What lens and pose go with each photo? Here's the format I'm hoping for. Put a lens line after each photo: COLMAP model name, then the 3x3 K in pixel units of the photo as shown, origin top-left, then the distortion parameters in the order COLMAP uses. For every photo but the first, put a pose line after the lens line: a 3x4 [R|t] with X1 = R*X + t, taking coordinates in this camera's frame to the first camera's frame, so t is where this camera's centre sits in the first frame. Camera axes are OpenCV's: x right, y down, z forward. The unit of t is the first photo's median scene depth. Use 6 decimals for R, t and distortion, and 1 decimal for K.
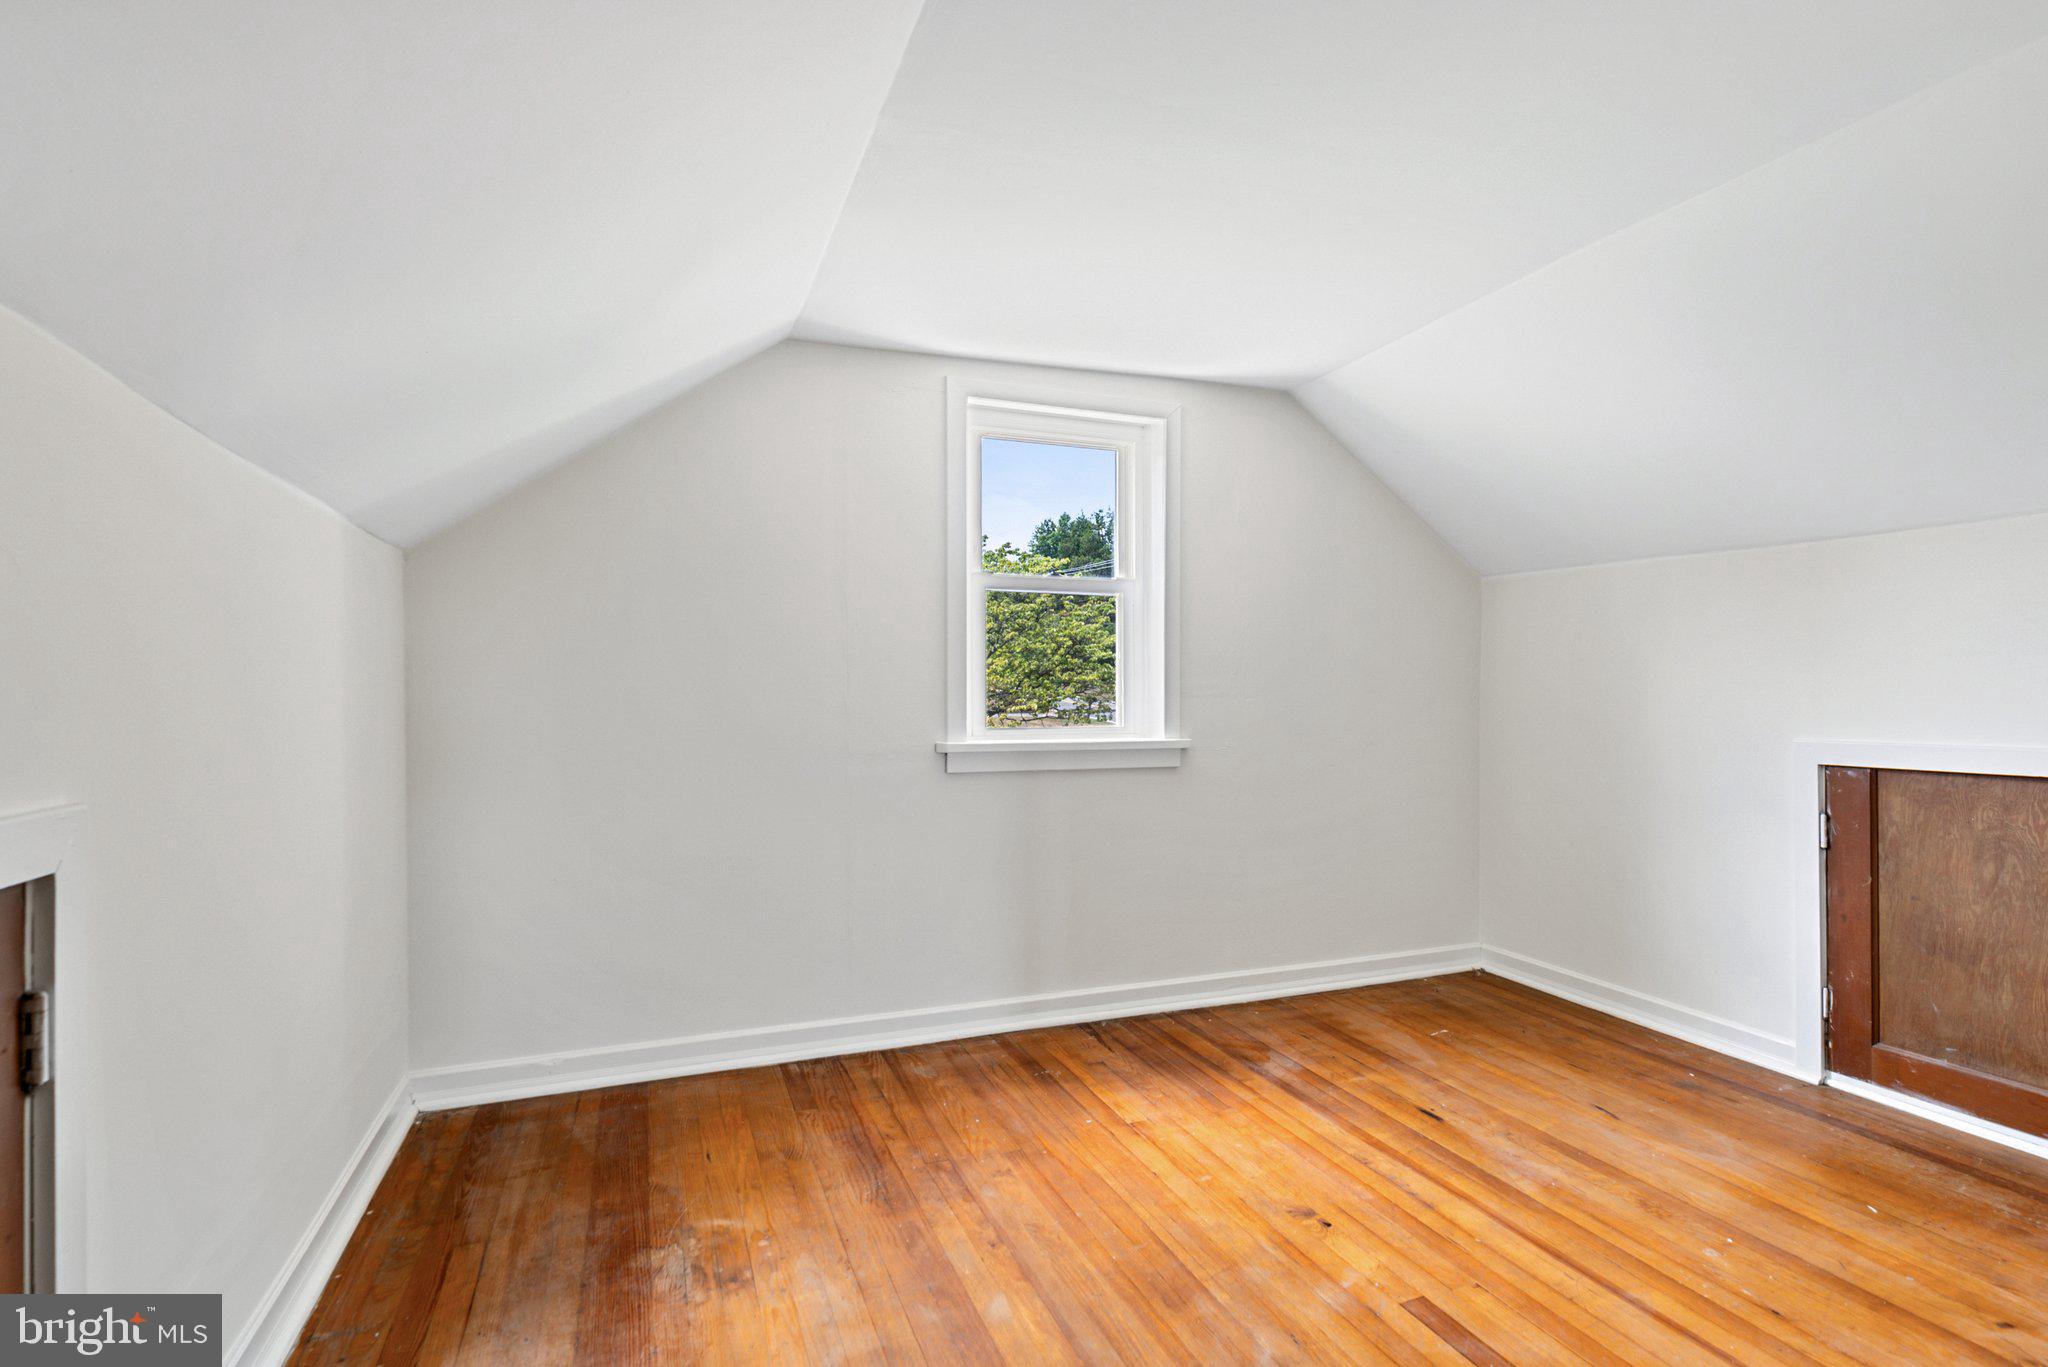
lens RADIAL K [[946.2, 0, 1016.4], [0, 946.2, 681.3], [0, 0, 1]] dist [-0.005667, 0.004191]
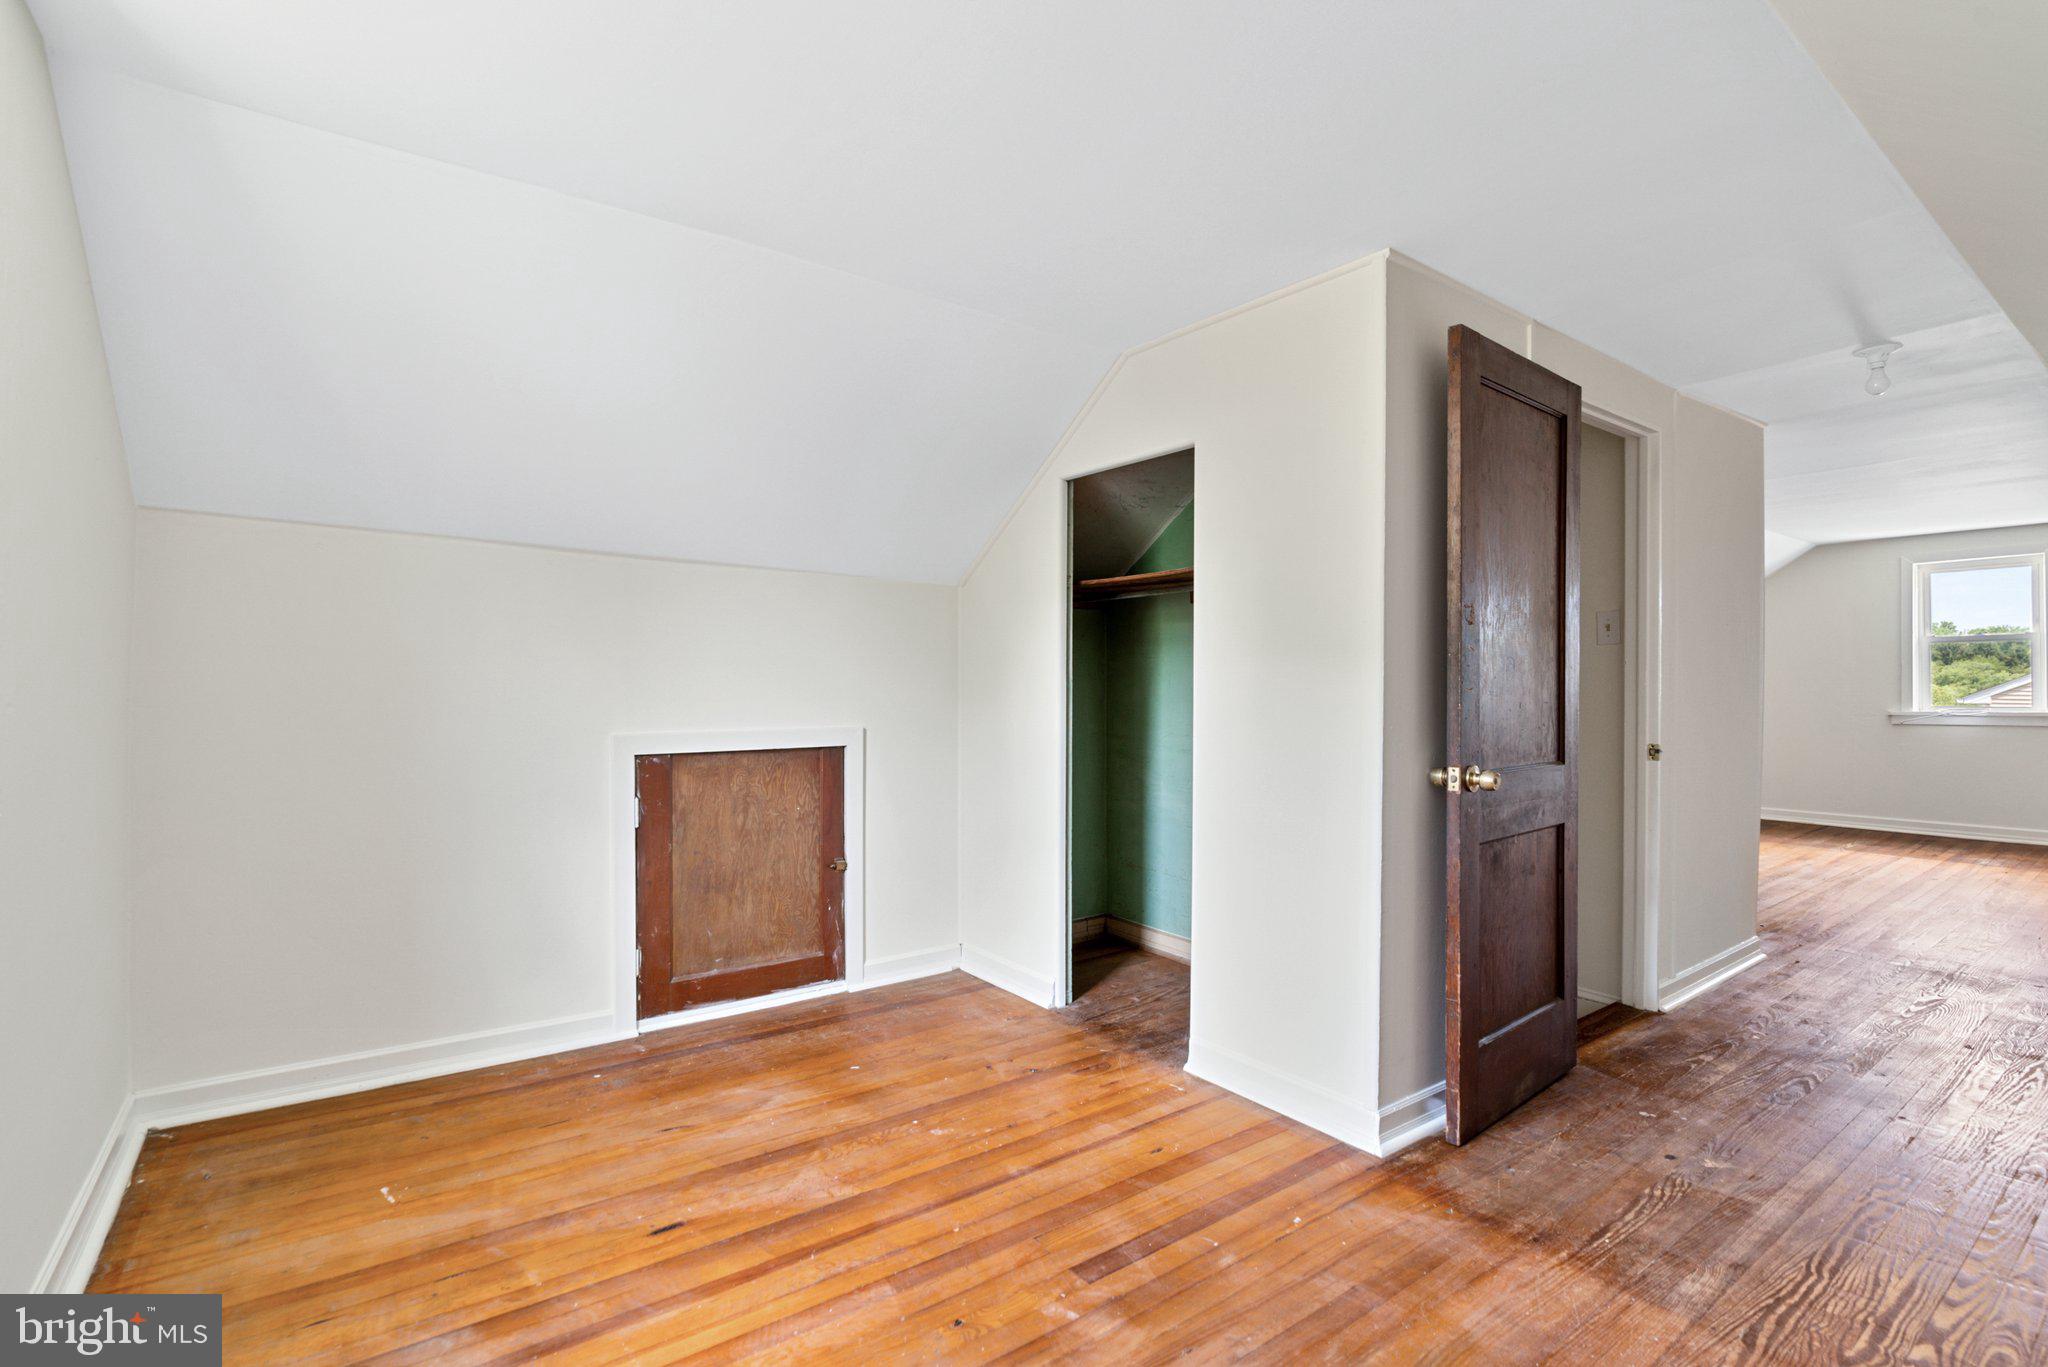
lens RADIAL K [[946.2, 0, 1016.4], [0, 946.2, 699.2], [0, 0, 1]] dist [-0.005667, 0.004191]
pose [[-0.247382, -0.014092, 0.968815, -0.389076], [-0.014921, 0.999831, 0.010733, 0.002562], [-0.968803, -0.011800, -0.247551, 0.906062]]
